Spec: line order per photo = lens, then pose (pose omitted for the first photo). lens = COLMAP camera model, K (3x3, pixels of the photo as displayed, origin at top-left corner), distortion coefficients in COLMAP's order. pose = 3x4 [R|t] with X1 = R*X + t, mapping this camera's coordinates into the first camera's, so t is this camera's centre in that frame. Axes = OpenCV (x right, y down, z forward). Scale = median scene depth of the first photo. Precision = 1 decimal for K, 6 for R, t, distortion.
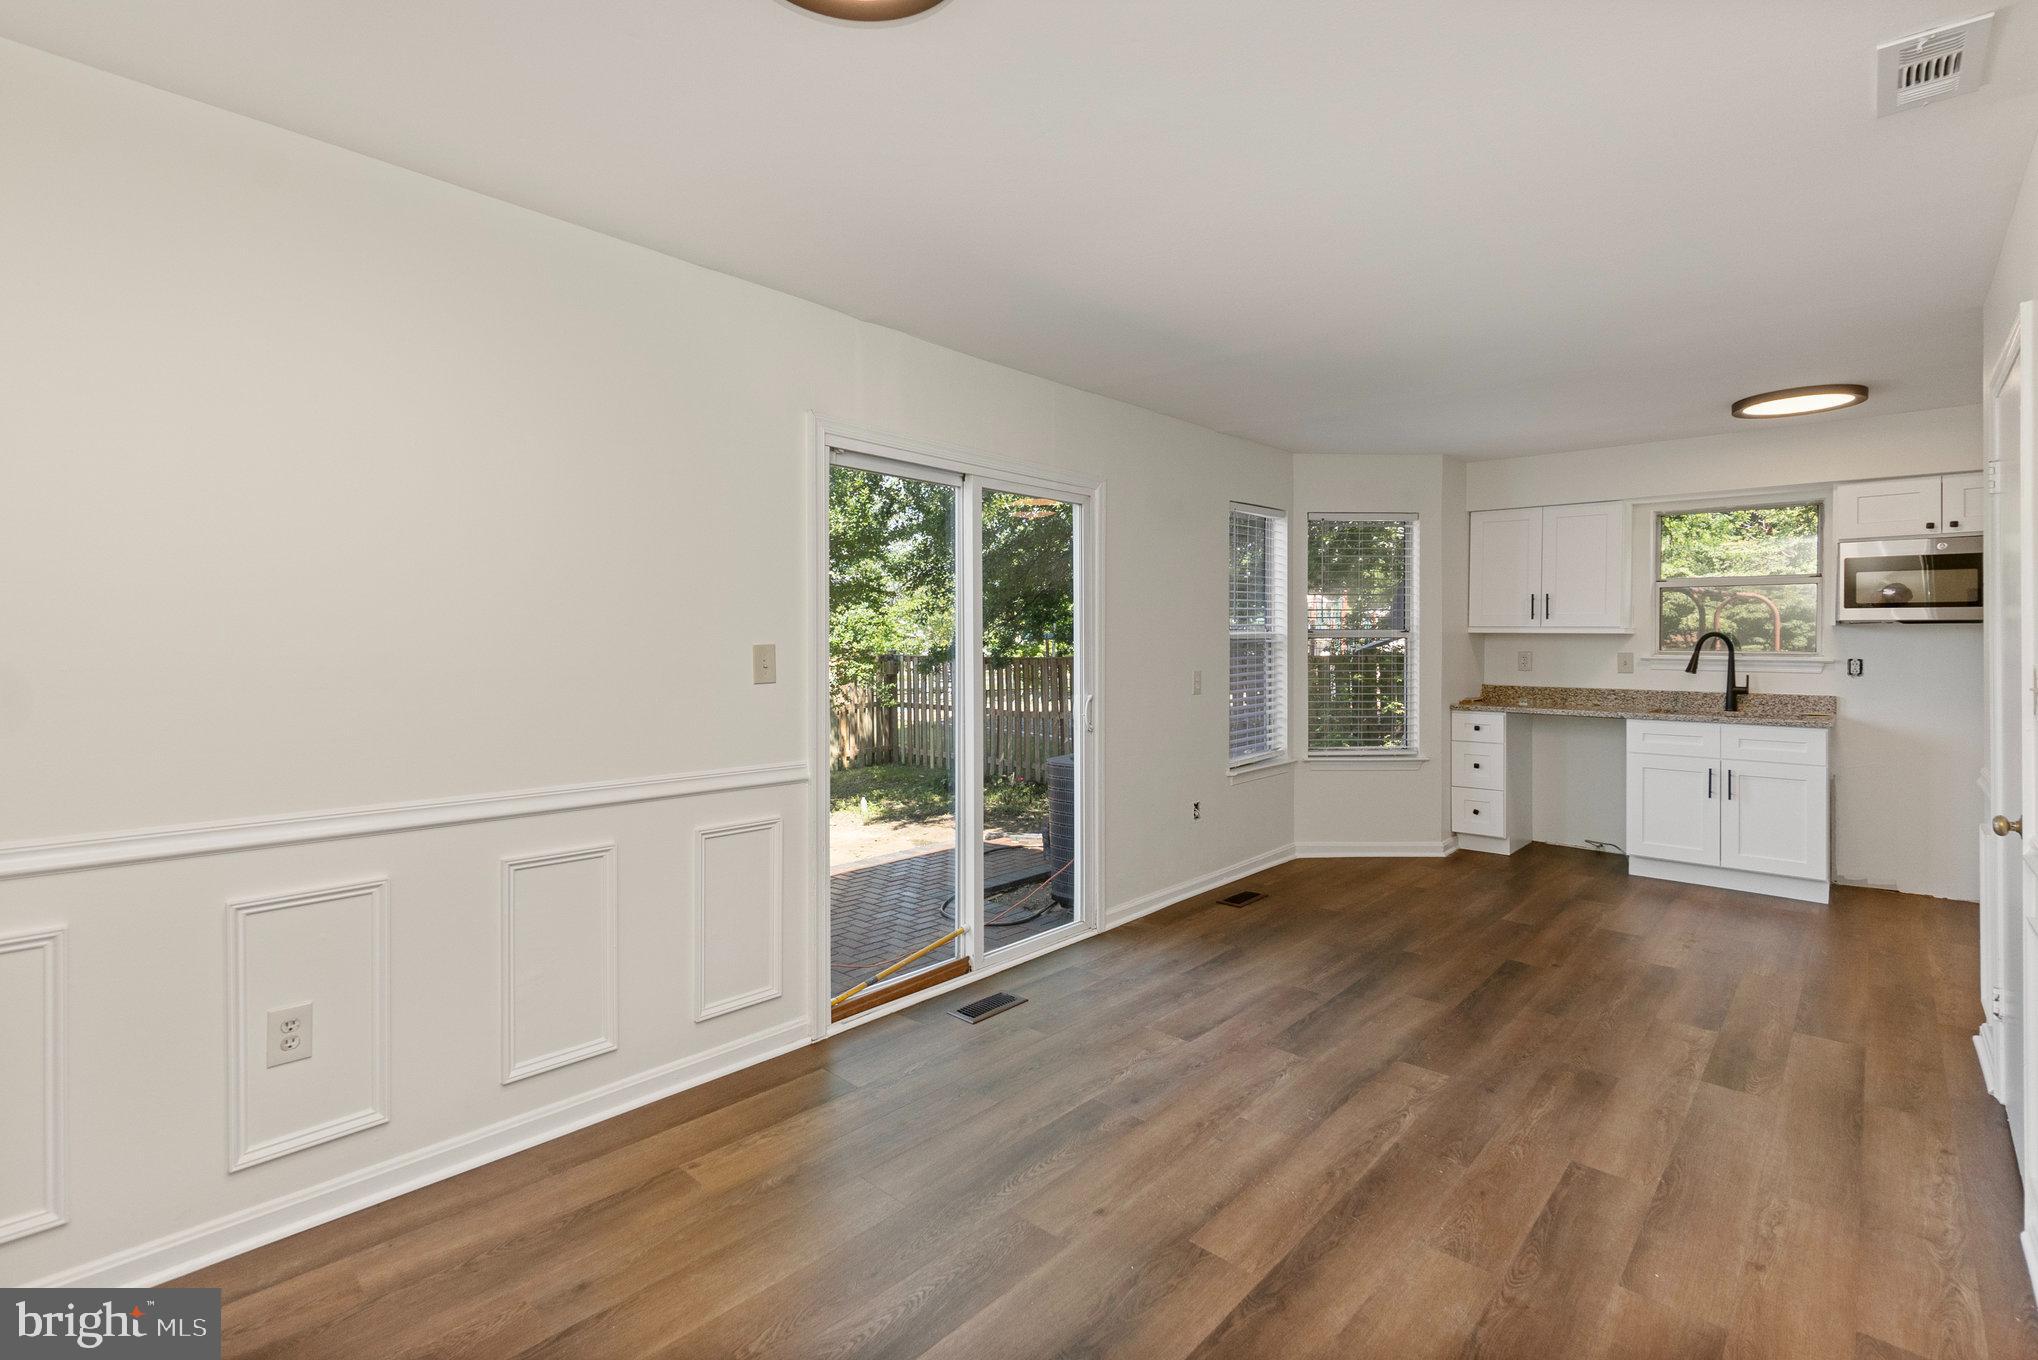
lens RADIAL K [[934.0, 0, 1007.0], [0, 934.0, 644.1], [0, 0, 1]] dist [0.000876, 0.000361]
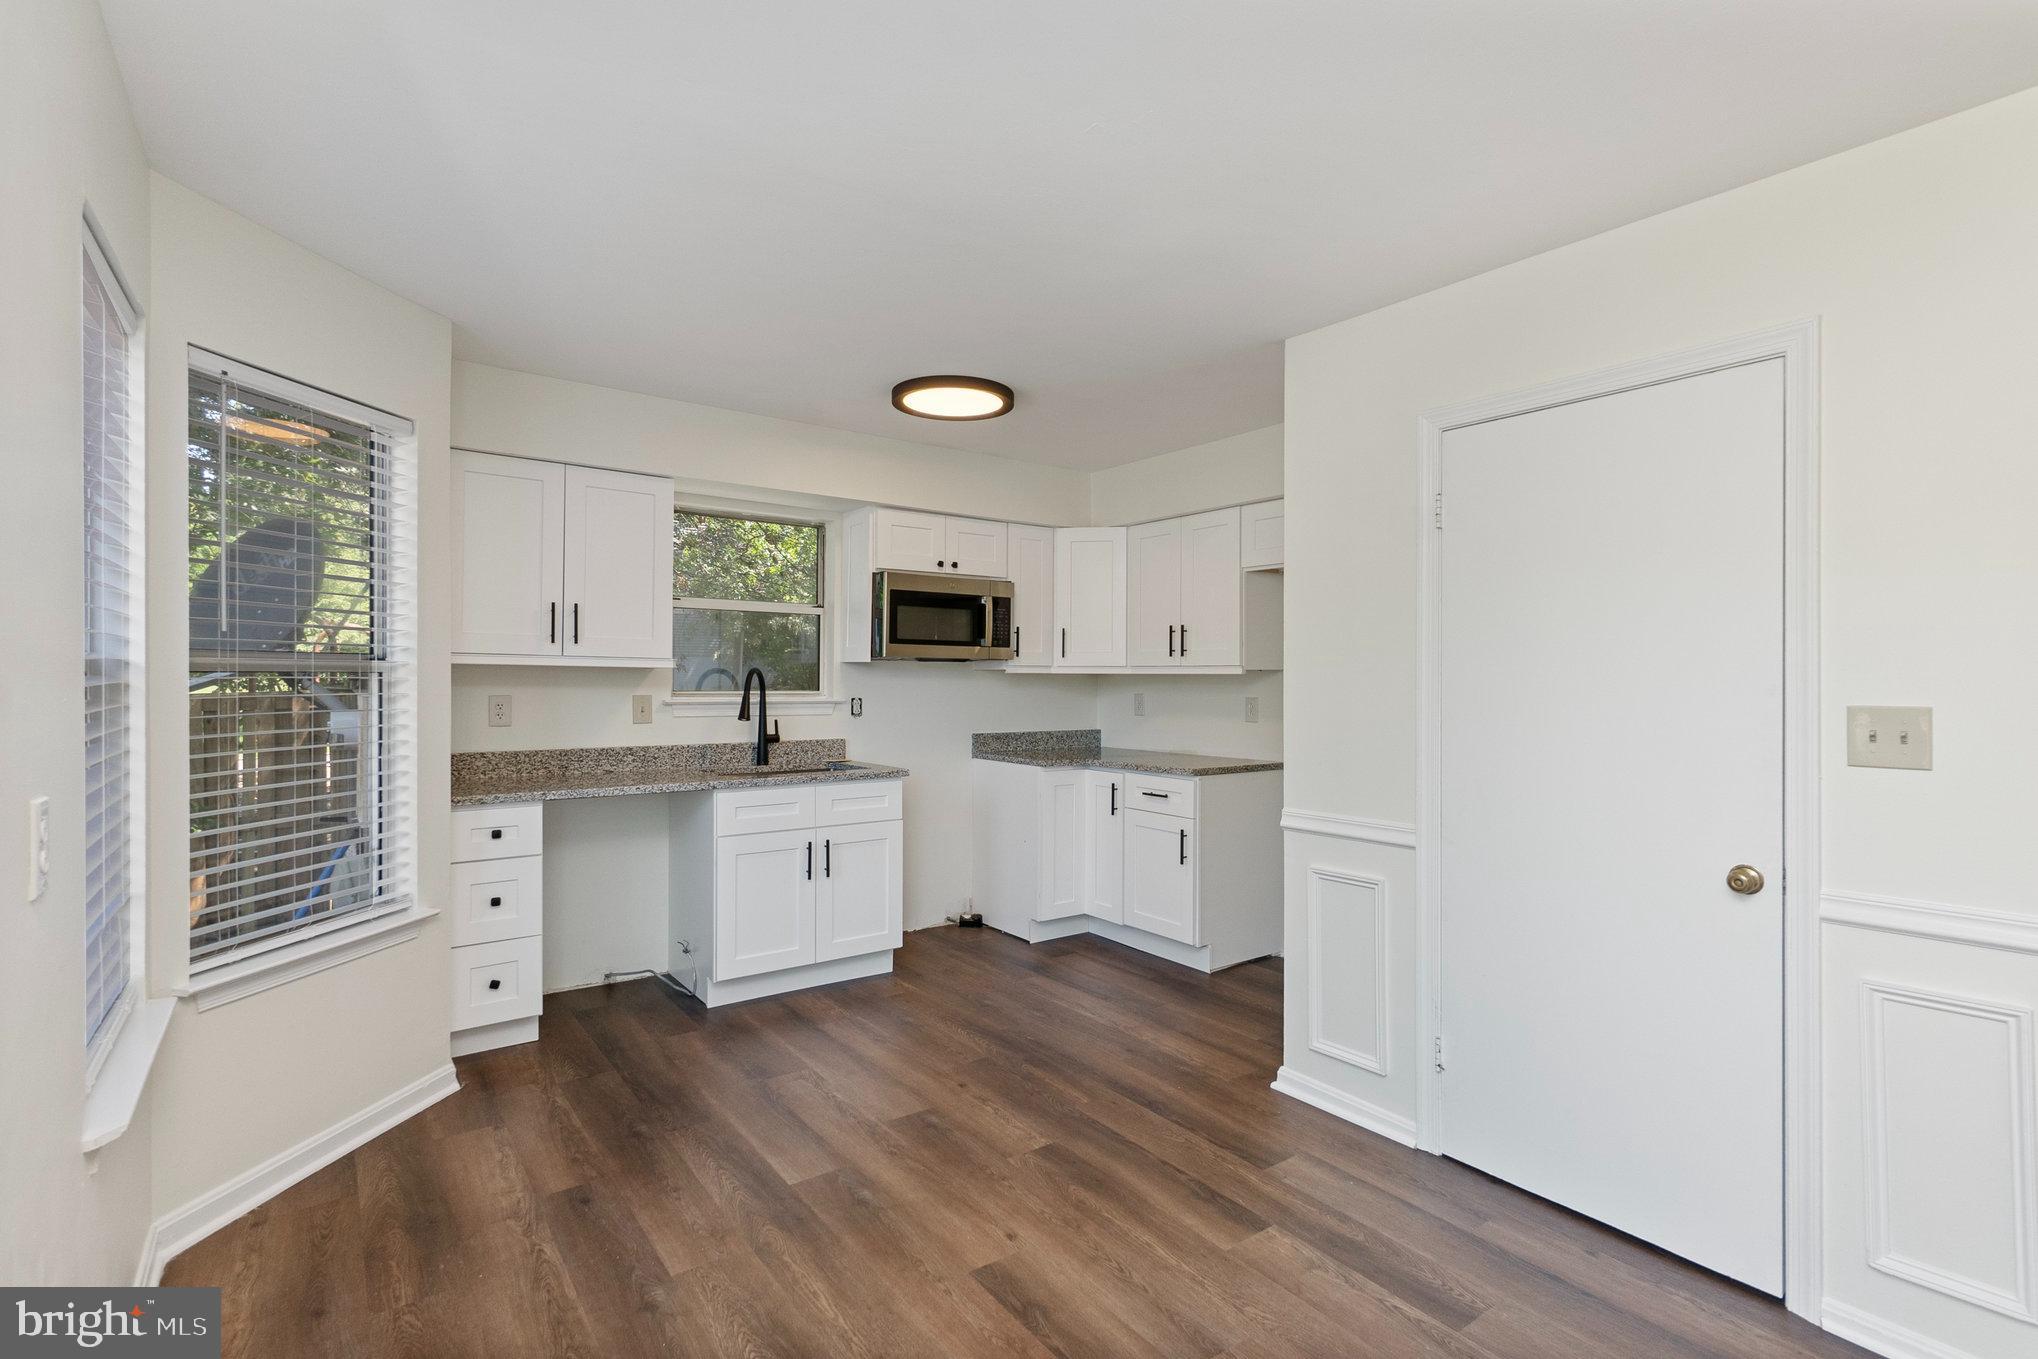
lens RADIAL K [[944.5, 0, 1019.0], [0, 944.5, 679.5], [0, 0, 1]] dist [-0.002775, -0.000161]
pose [[0.186124, -0.001781, 0.982525, 0.006748], [0.001168, 0.999998, 0.001592, -0.003599], [-0.982526, 0.000851, 0.186125, 0.629780]]
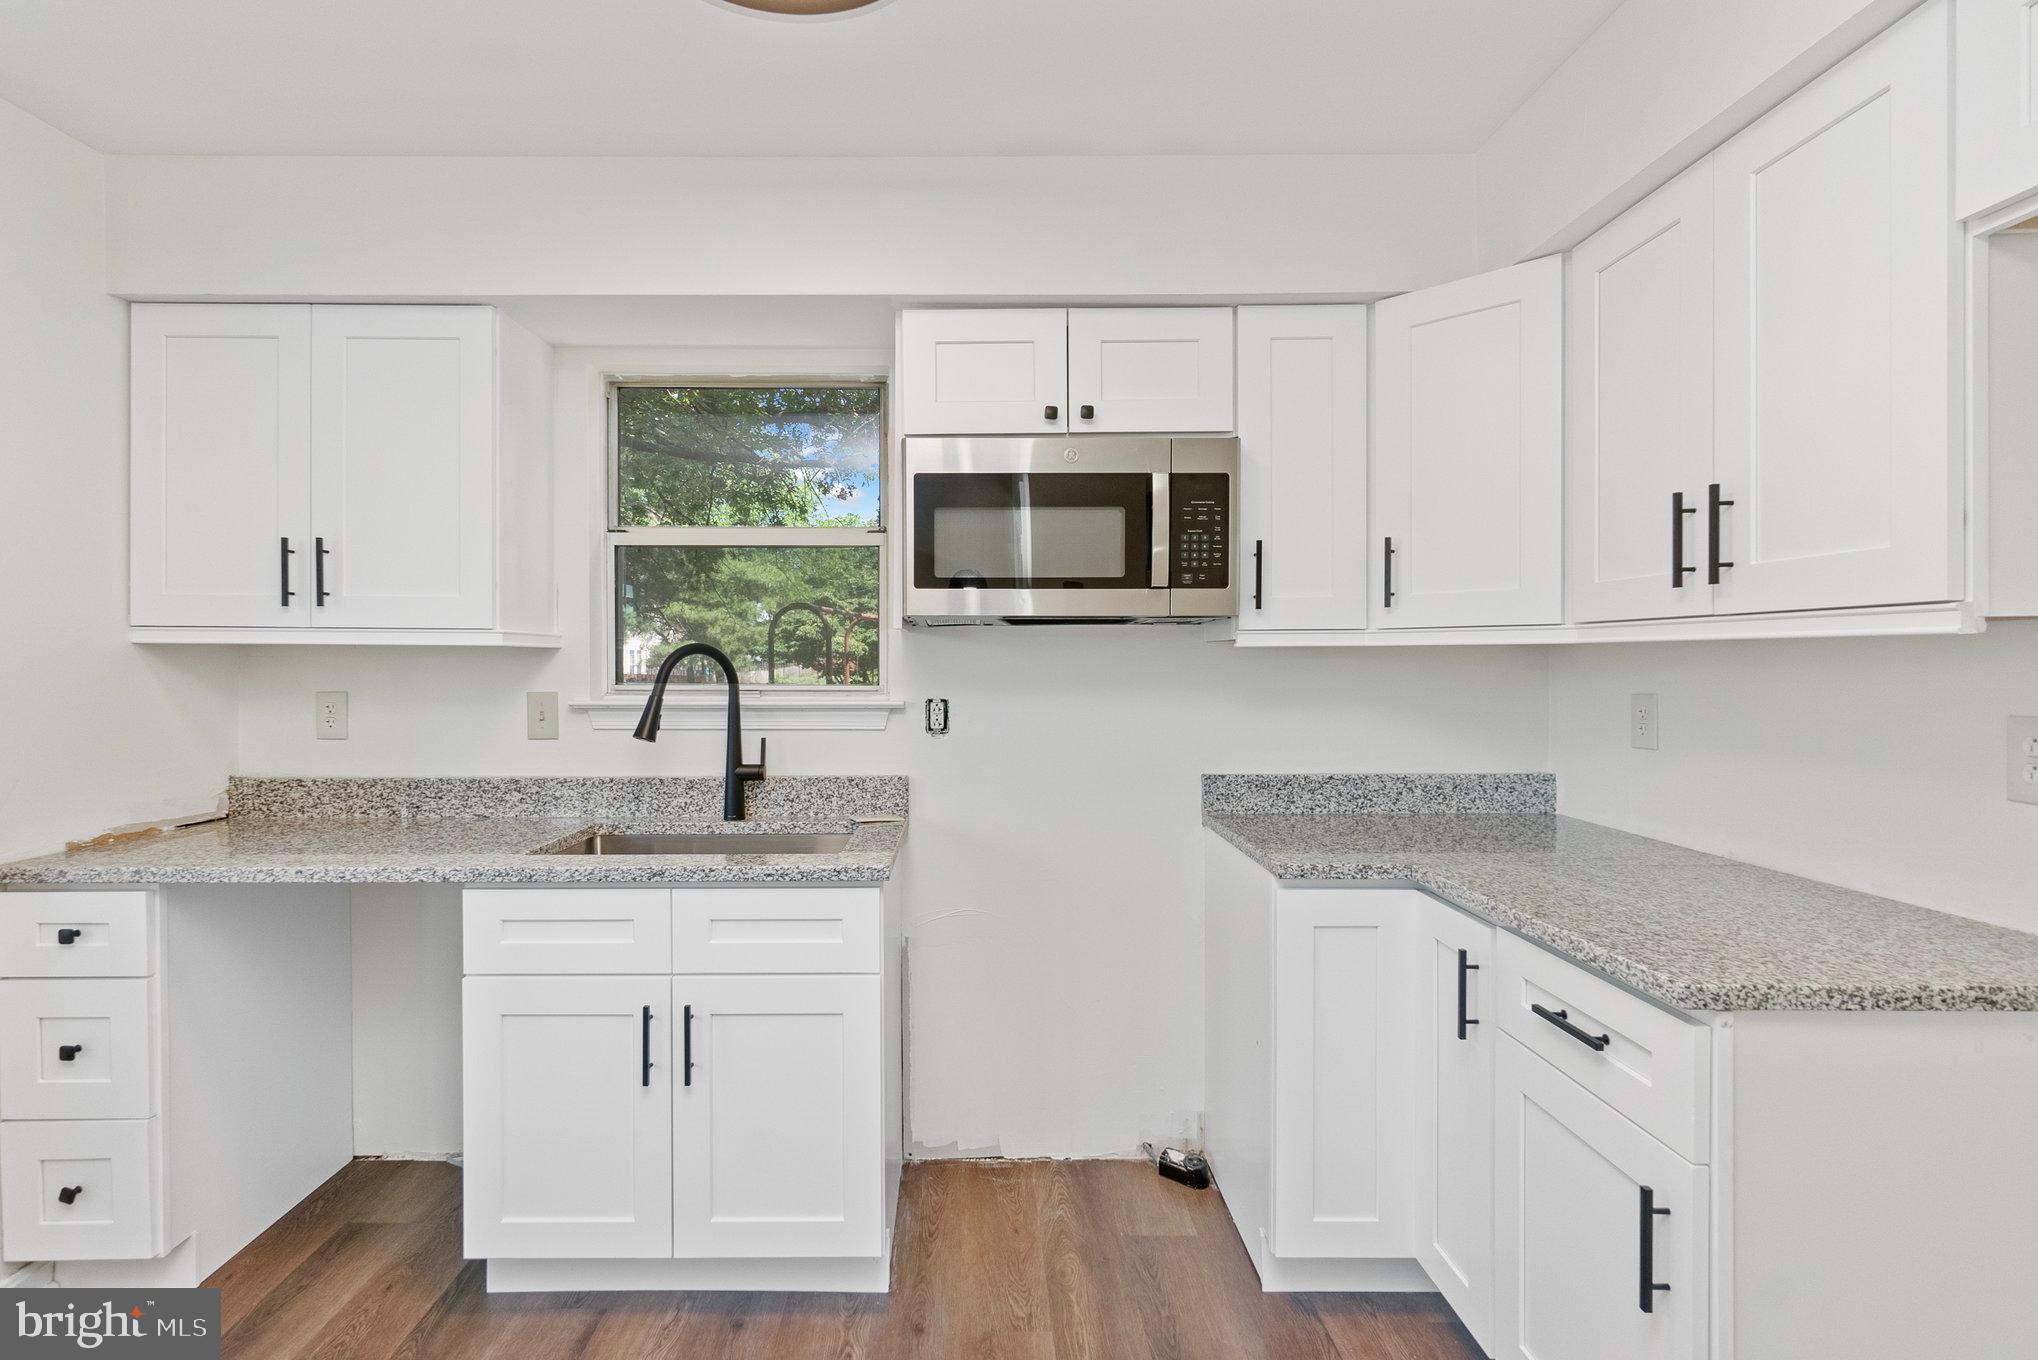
lens RADIAL K [[973.8, 0, 960.7], [0, 973.8, 669.8], [0, 0, 1]] dist [-0.001118, -0.000667]
pose [[0.736028, -0.009352, 0.676887, 0.540404], [0.008374, 0.999954, 0.004709, -0.001409], [-0.676899, 0.002202, 0.736072, 0.582819]]
